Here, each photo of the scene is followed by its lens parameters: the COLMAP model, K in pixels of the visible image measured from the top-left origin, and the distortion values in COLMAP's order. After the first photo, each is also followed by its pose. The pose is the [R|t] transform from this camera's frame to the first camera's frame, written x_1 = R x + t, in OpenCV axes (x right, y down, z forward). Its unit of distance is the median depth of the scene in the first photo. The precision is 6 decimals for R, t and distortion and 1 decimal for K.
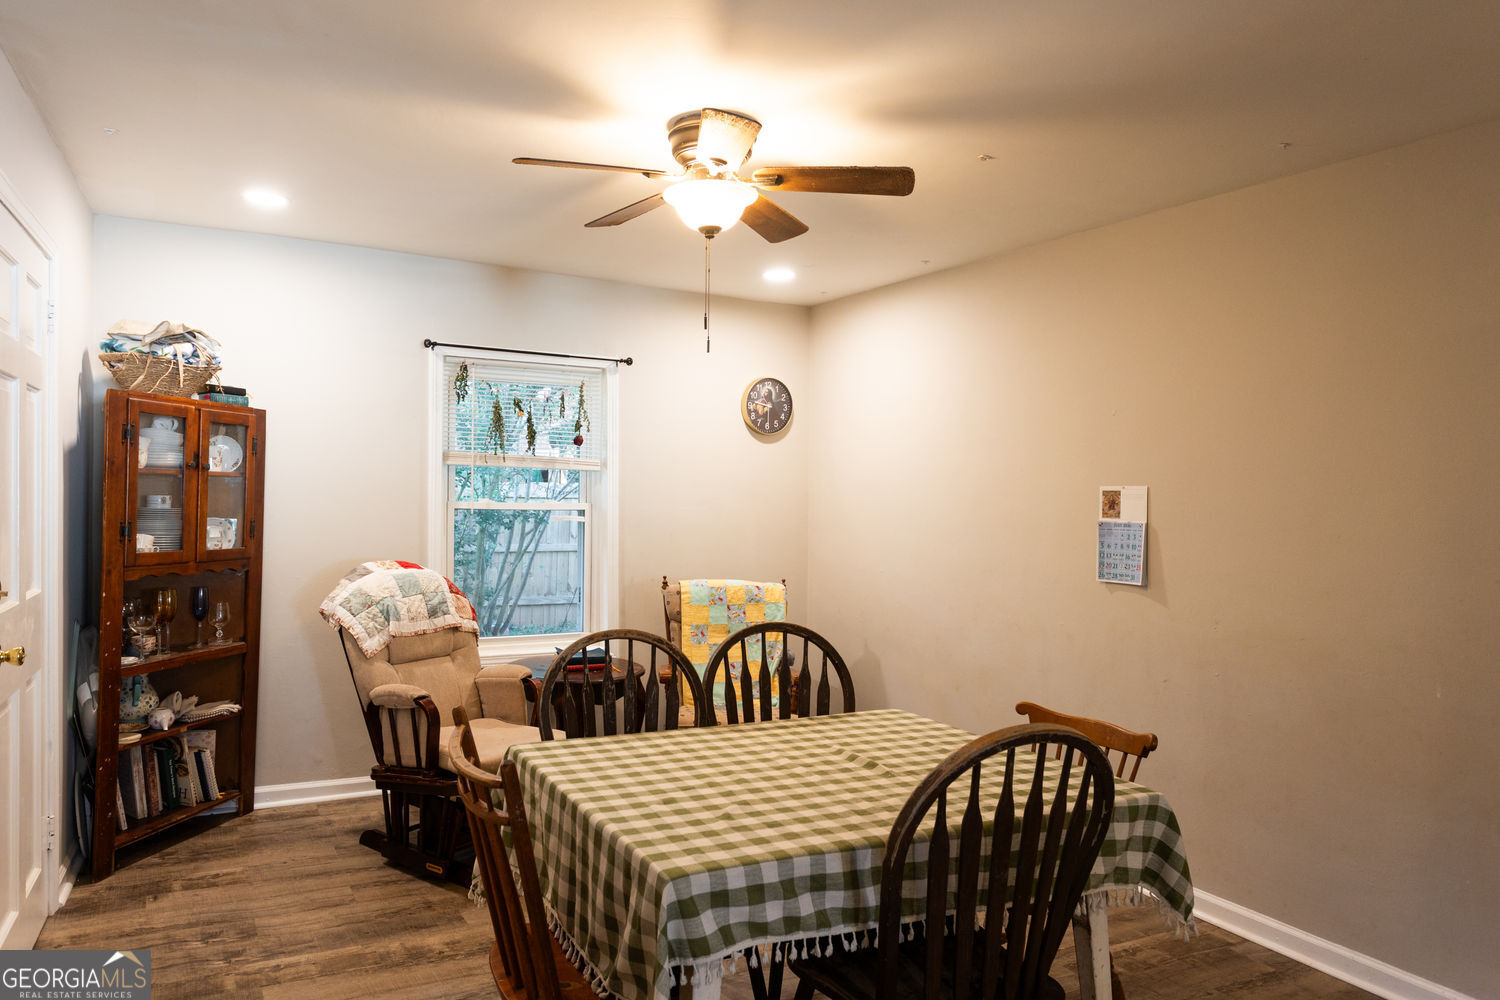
lens RADIAL K [[1180.2, 0, 750.0], [0, 1180.2, 500.0], [0, 0, 1]] dist [-0.013532, 0.004787]
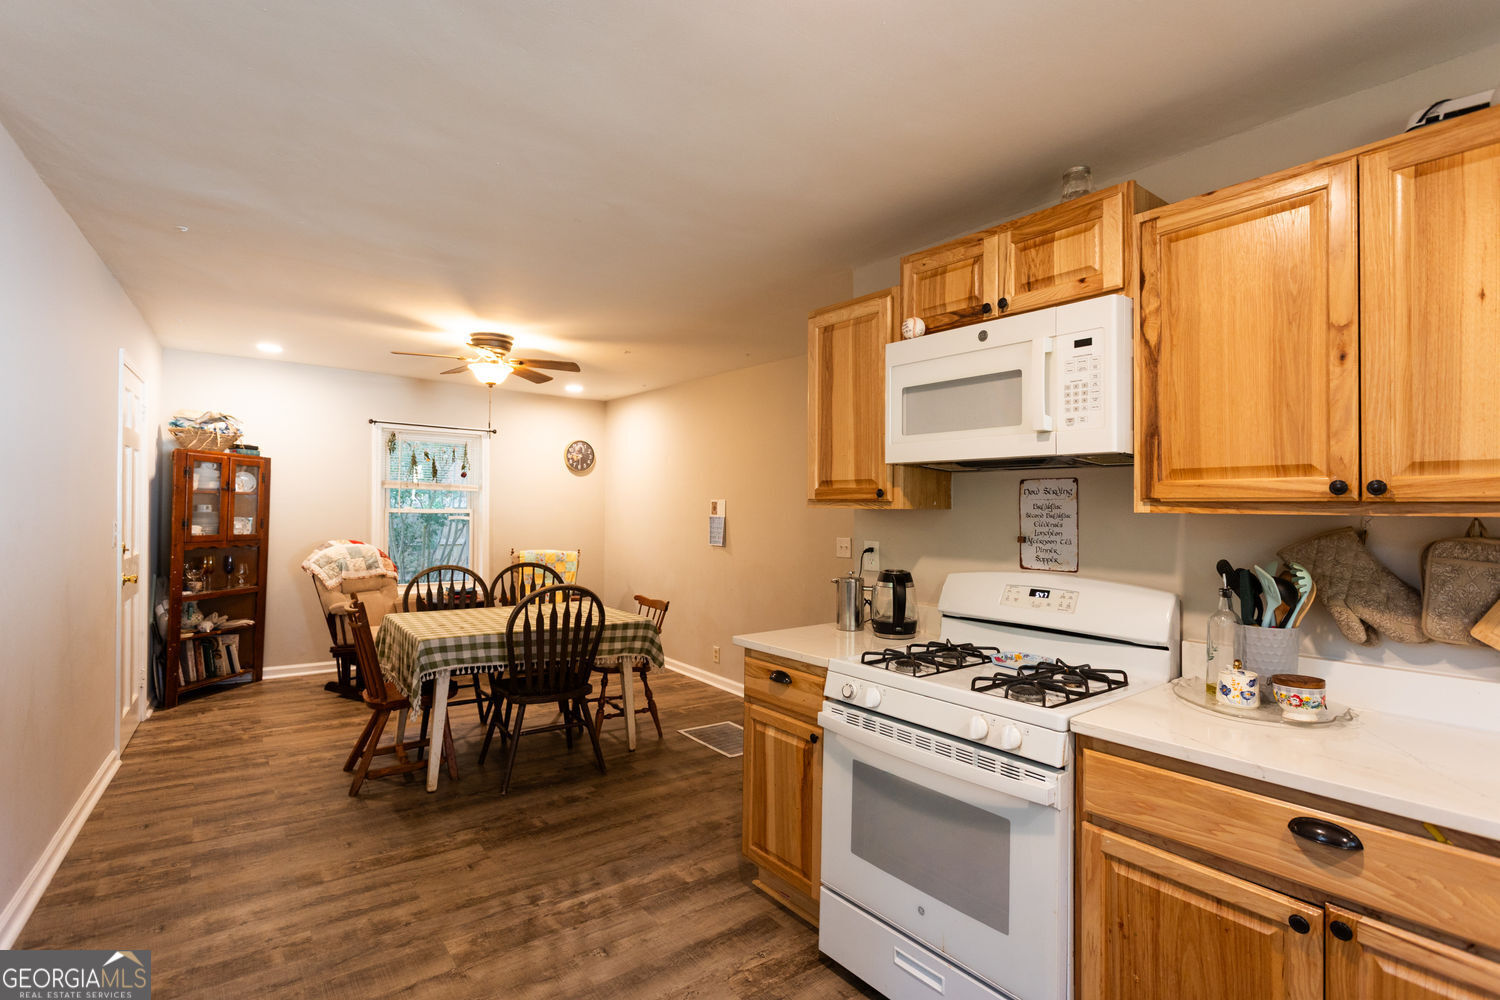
lens RADIAL K [[730.7, 0, 762.9], [0, 730.7, 501.8], [0, 0, 1]] dist [0.000961, -0.000226]
pose [[0.981066, -0.000642, 0.193674, 0.132024], [0.002448, 0.999956, -0.009085, 0.003800], [-0.193660, 0.009387, 0.981024, -0.289417]]
